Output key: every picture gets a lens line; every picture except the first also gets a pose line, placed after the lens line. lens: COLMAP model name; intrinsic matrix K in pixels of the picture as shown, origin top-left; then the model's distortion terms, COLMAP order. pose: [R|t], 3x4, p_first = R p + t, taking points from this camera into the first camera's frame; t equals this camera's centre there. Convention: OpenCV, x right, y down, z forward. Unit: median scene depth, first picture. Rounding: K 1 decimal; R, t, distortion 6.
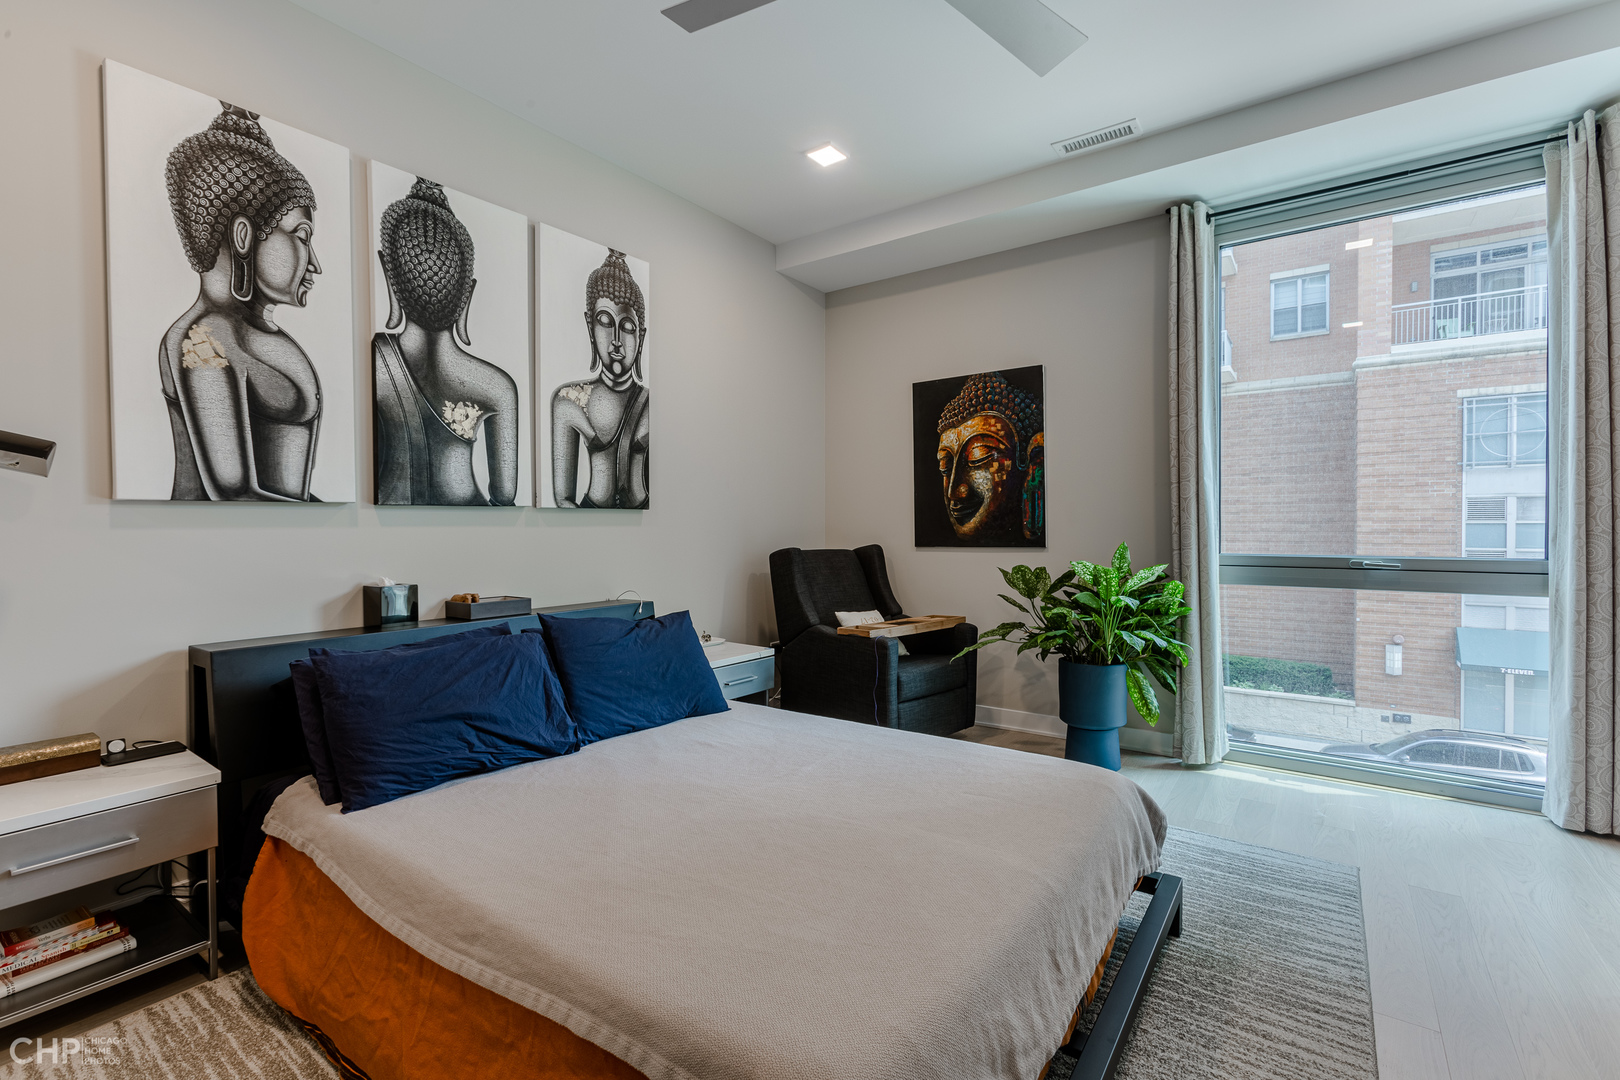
lens RADIAL K [[724.7, 0, 807.7], [0, 724.7, 533.5], [0, 0, 1]] dist [-0.023221, 0.014433]
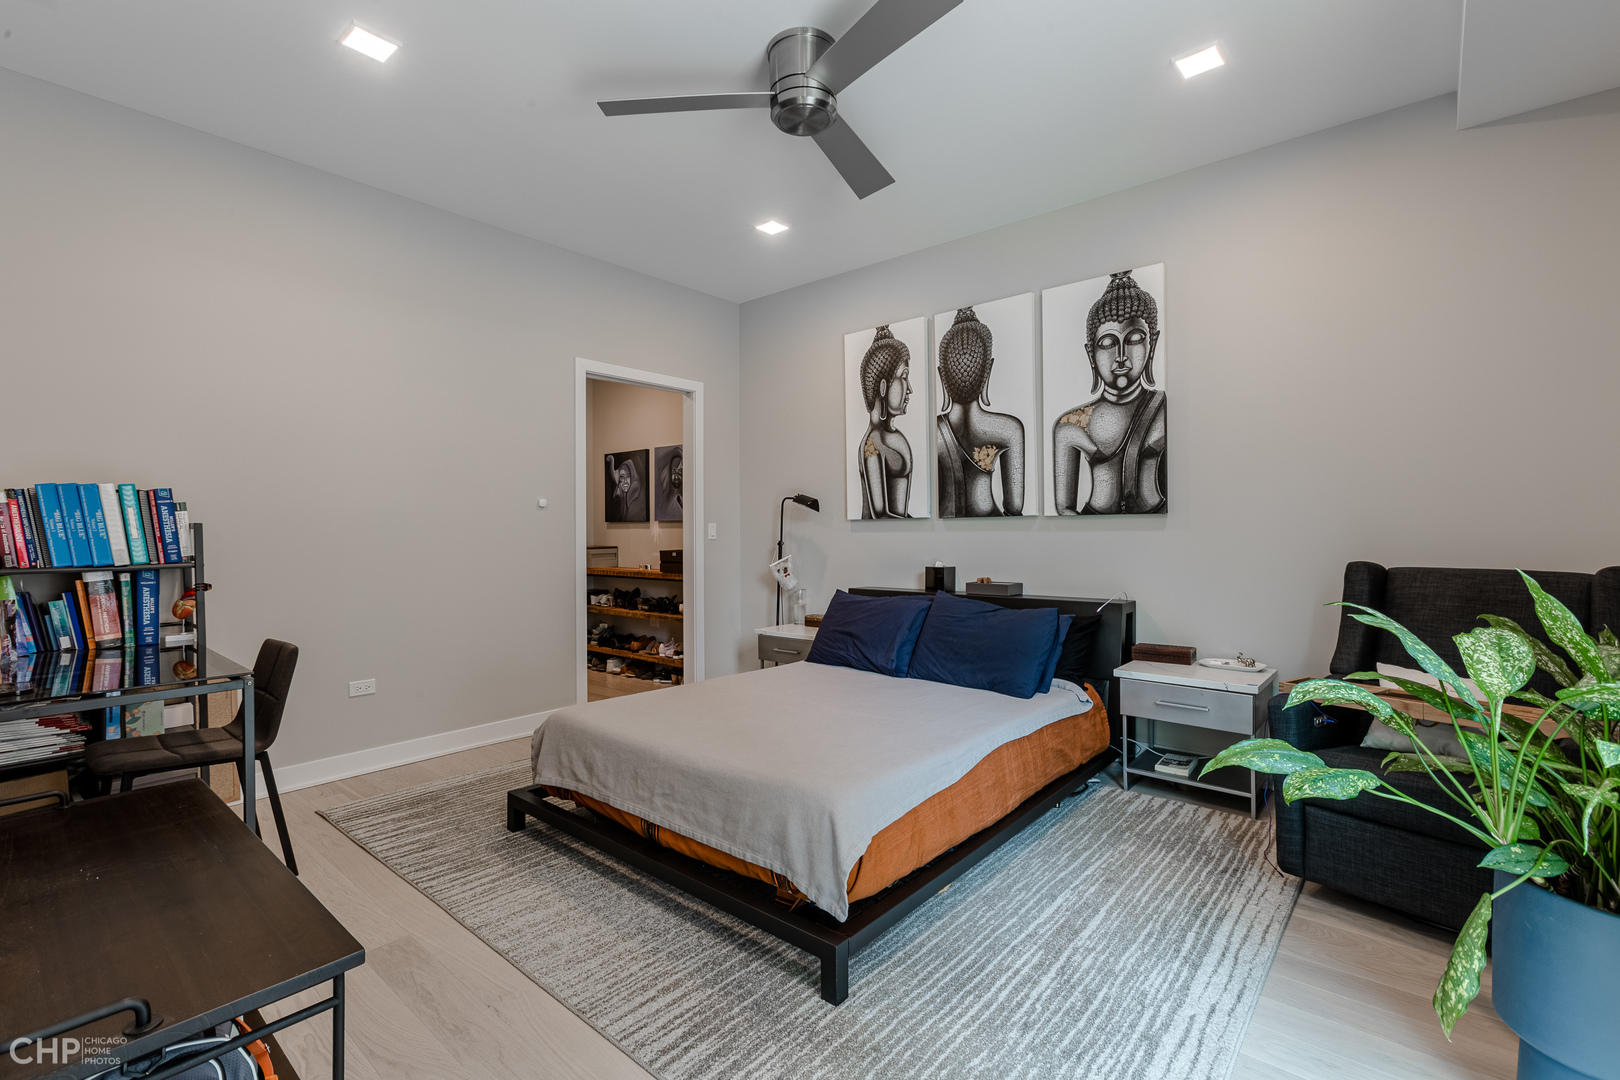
lens RADIAL K [[724.7, 0, 807.7], [0, 724.7, 533.5], [0, 0, 1]] dist [-0.023221, 0.014433]
pose [[-0.082908, 0.003344, -0.996552, 0.984237], [-0.008273, 0.999958, 0.004043, -0.007671], [0.996523, 0.008579, -0.082877, 0.742379]]
